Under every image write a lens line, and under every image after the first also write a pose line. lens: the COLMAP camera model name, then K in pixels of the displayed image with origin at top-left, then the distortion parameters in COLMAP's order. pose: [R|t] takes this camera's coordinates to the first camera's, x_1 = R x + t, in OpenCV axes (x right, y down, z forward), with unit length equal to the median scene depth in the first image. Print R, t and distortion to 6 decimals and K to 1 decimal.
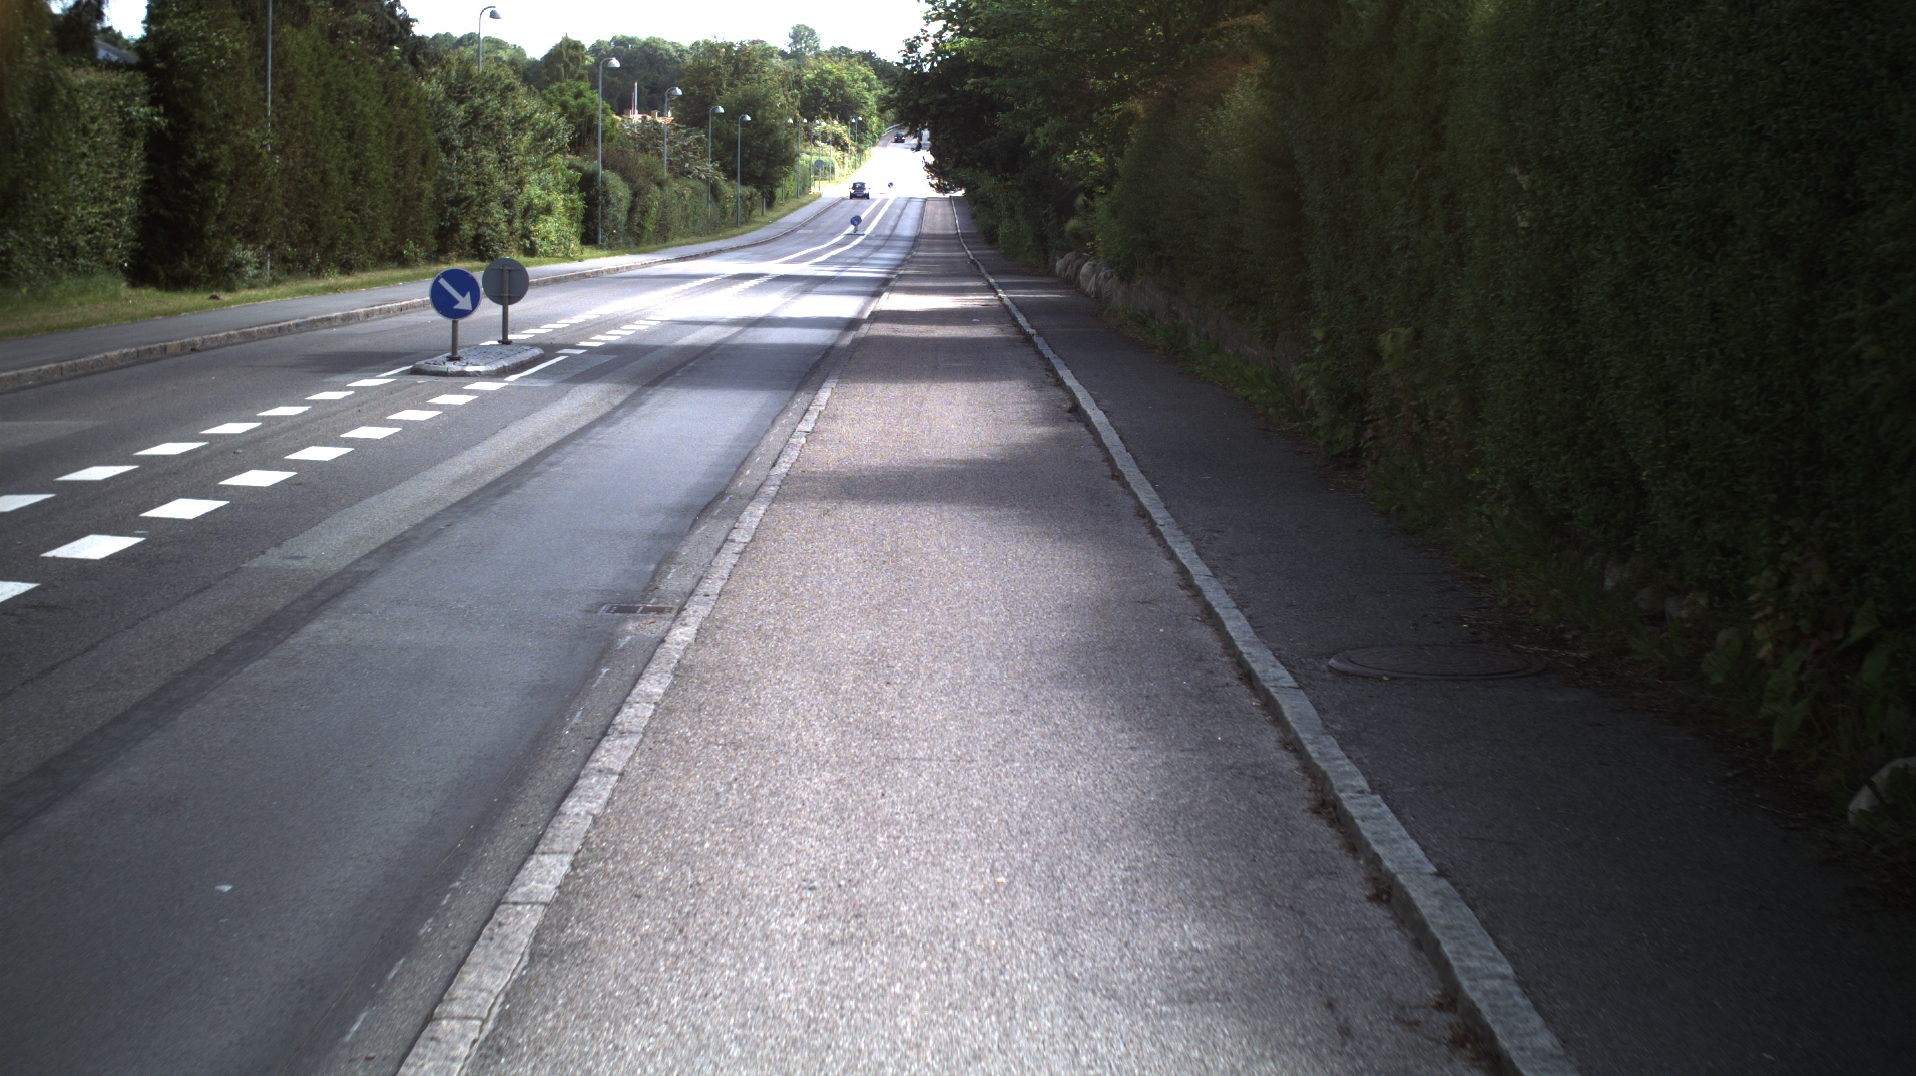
lens RADIAL K [[3073.5, 0, 958.0], [0, 3073.5, 538.0], [0, 0, 1]] dist [-0.255184, 0.248351]
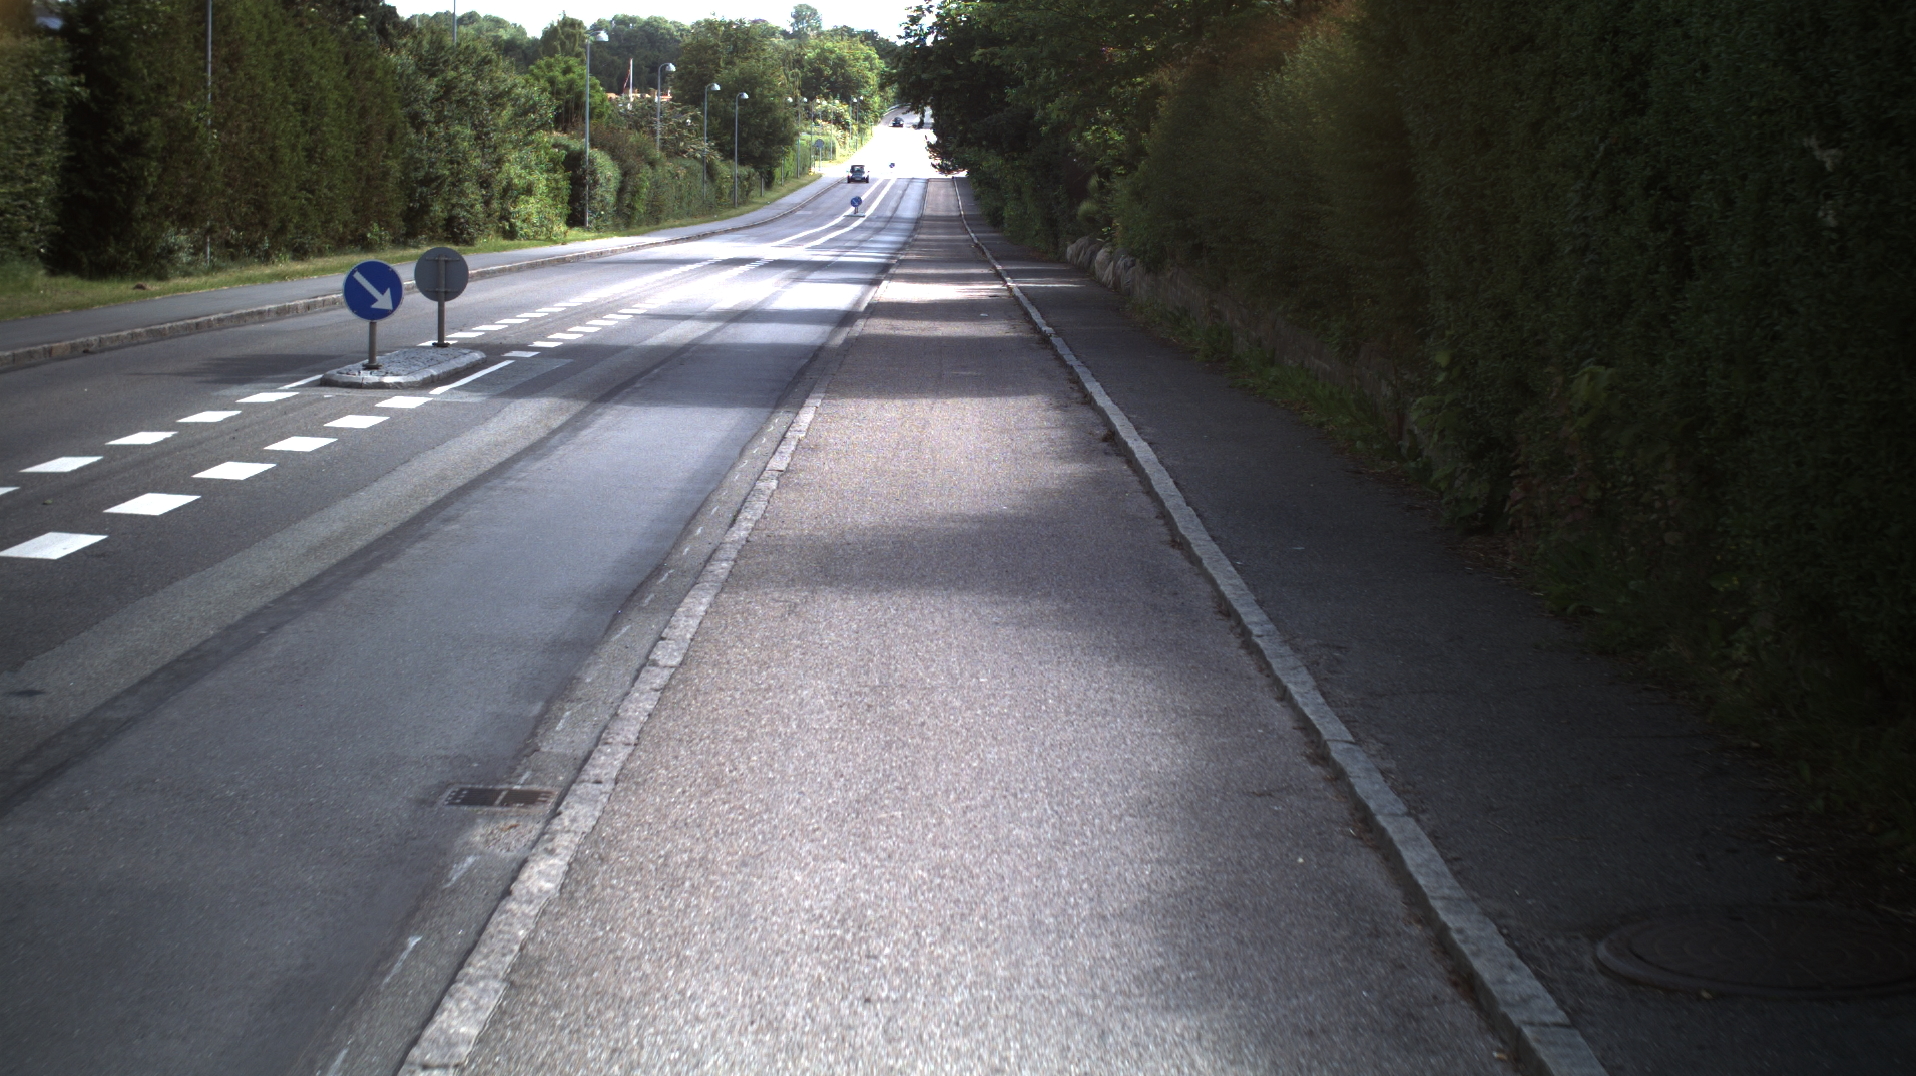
lens RADIAL K [[3073.5, 0, 958.0], [0, 3073.5, 538.0], [0, 0, 1]] dist [-0.255184, 0.248351]
pose [[0.999995, 0.003096, -0.000298, -0.001324], [-0.003094, 0.999976, 0.006219, -0.011351], [0.000317, -0.006218, 0.999981, 0.102772]]
